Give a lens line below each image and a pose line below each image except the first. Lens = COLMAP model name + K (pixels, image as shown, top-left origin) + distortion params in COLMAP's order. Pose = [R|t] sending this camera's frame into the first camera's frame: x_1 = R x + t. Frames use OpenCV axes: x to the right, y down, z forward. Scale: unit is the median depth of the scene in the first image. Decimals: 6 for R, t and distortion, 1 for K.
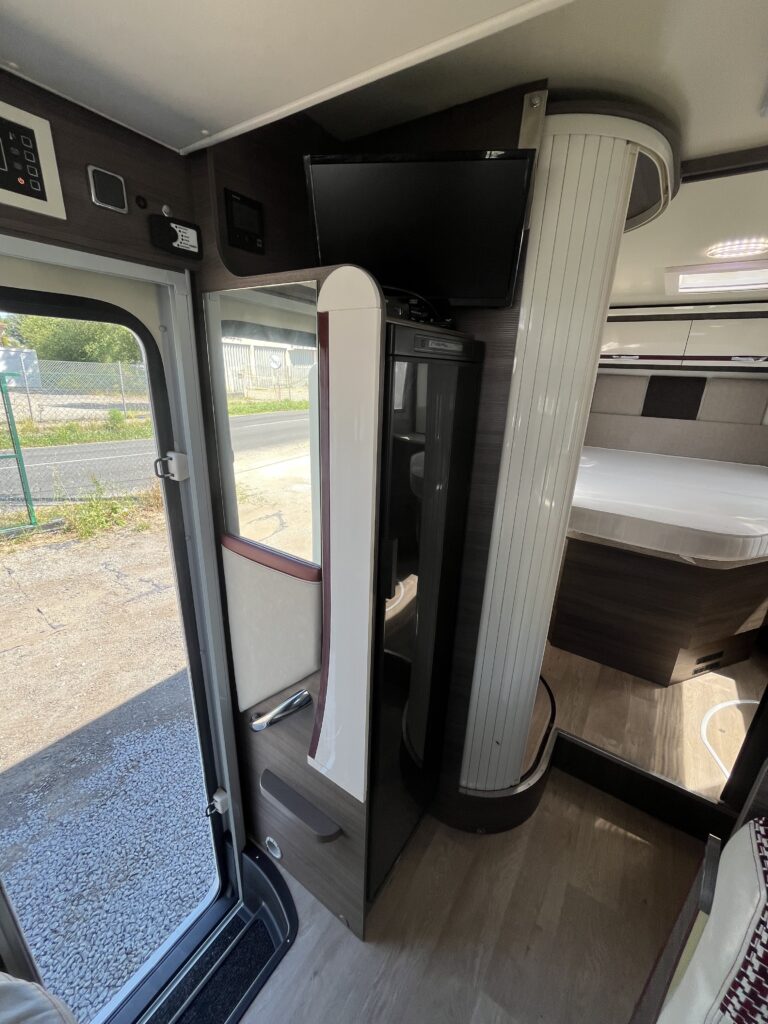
lens RADIAL K [[414.1, 0, 384.5], [0, 414.1, 514.0], [0, 0, 1]] dist [-0.005299, 0.000718]
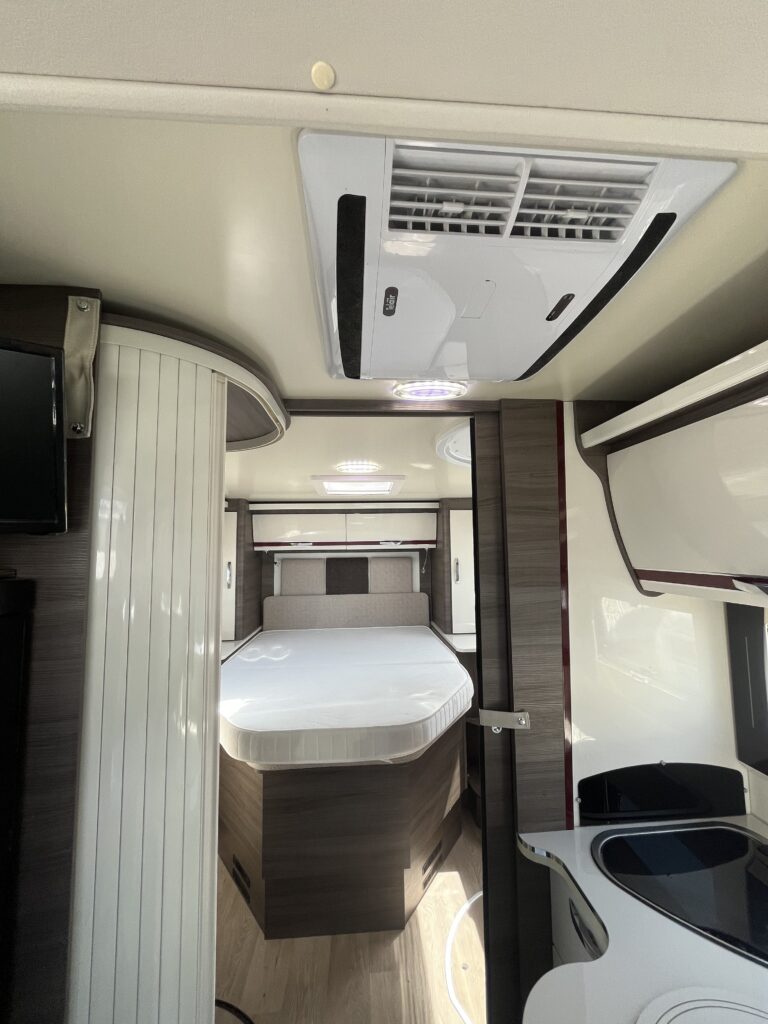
lens RADIAL K [[414.1, 0, 387.3], [0, 414.1, 513.2], [0, 0, 1]] dist [-0.005299, 0.000718]
pose [[0.789277, 0.005766, 0.614010, 0.142726], [0.237543, 0.919232, -0.313982, -0.090400], [-0.566228, 0.393673, 0.724160, 0.092236]]
